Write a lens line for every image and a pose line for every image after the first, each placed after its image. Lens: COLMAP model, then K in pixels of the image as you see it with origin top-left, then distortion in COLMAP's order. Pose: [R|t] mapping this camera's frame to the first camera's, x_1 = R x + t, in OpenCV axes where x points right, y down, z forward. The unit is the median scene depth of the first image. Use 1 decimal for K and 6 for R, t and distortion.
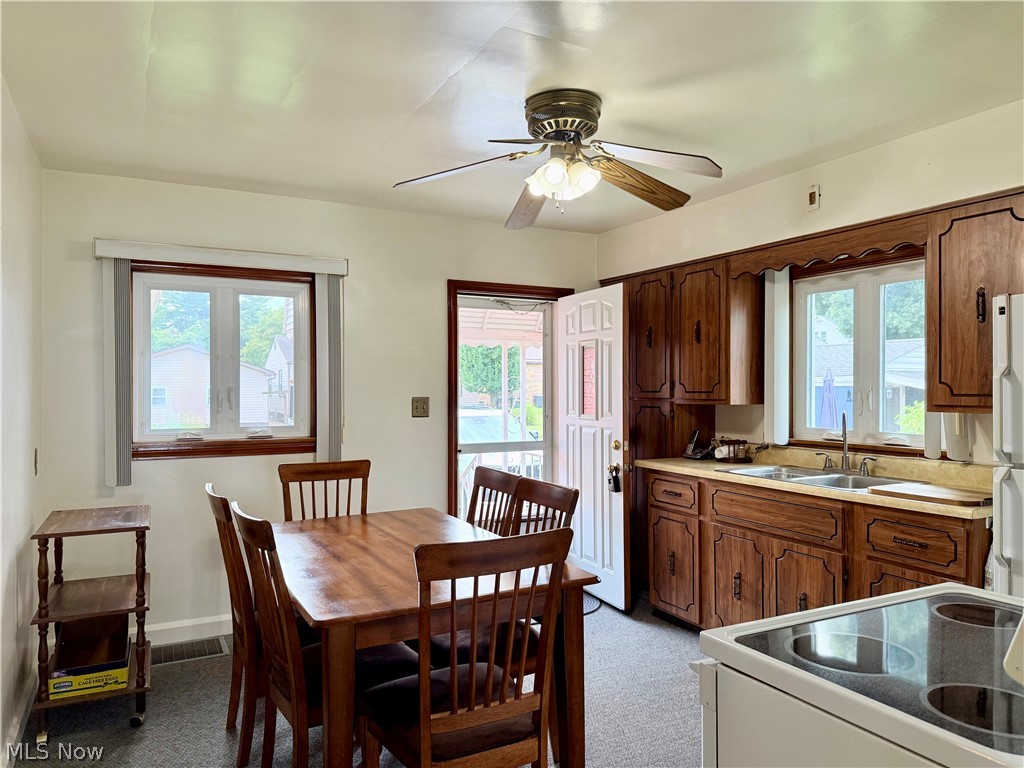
lens RADIAL K [[714.7, 0, 504.2], [0, 714.7, 379.3], [0, 0, 1]] dist [0.053925, -0.070039]
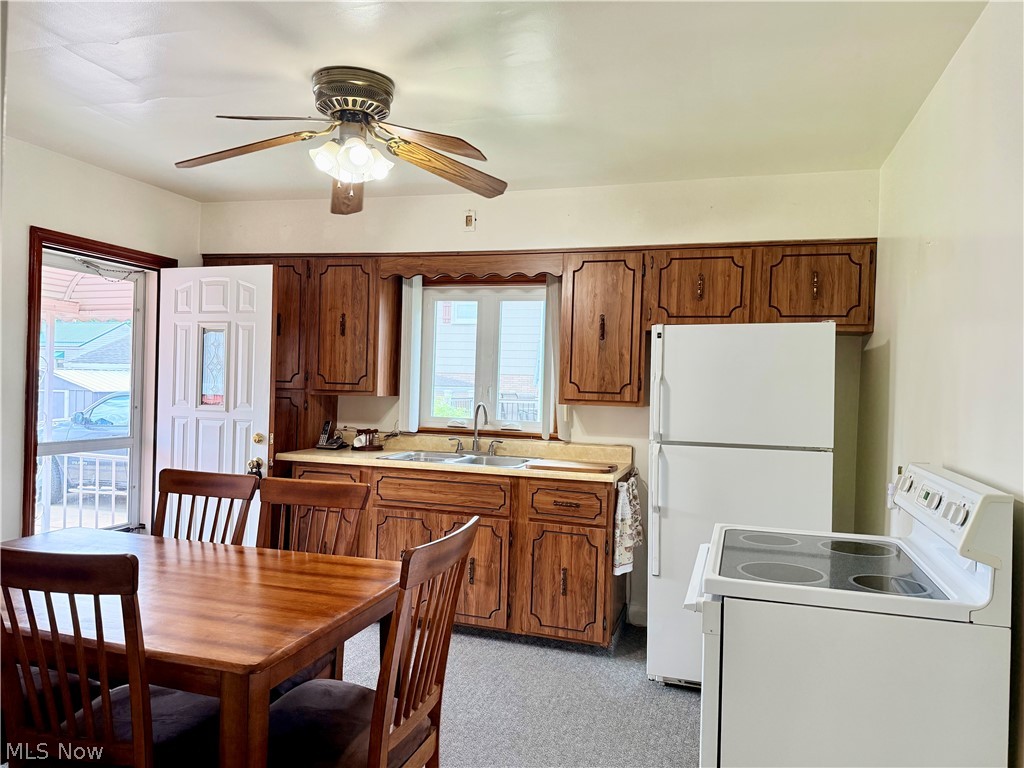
lens RADIAL K [[714.7, 0, 514.7], [0, 714.7, 384.3], [0, 0, 1]] dist [0.053925, -0.070039]
pose [[0.699128, 0.022460, 0.714643, -0.330160], [-0.039280, 0.999204, 0.007025, 0.002376], [-0.713916, -0.032983, 0.699454, 0.123381]]
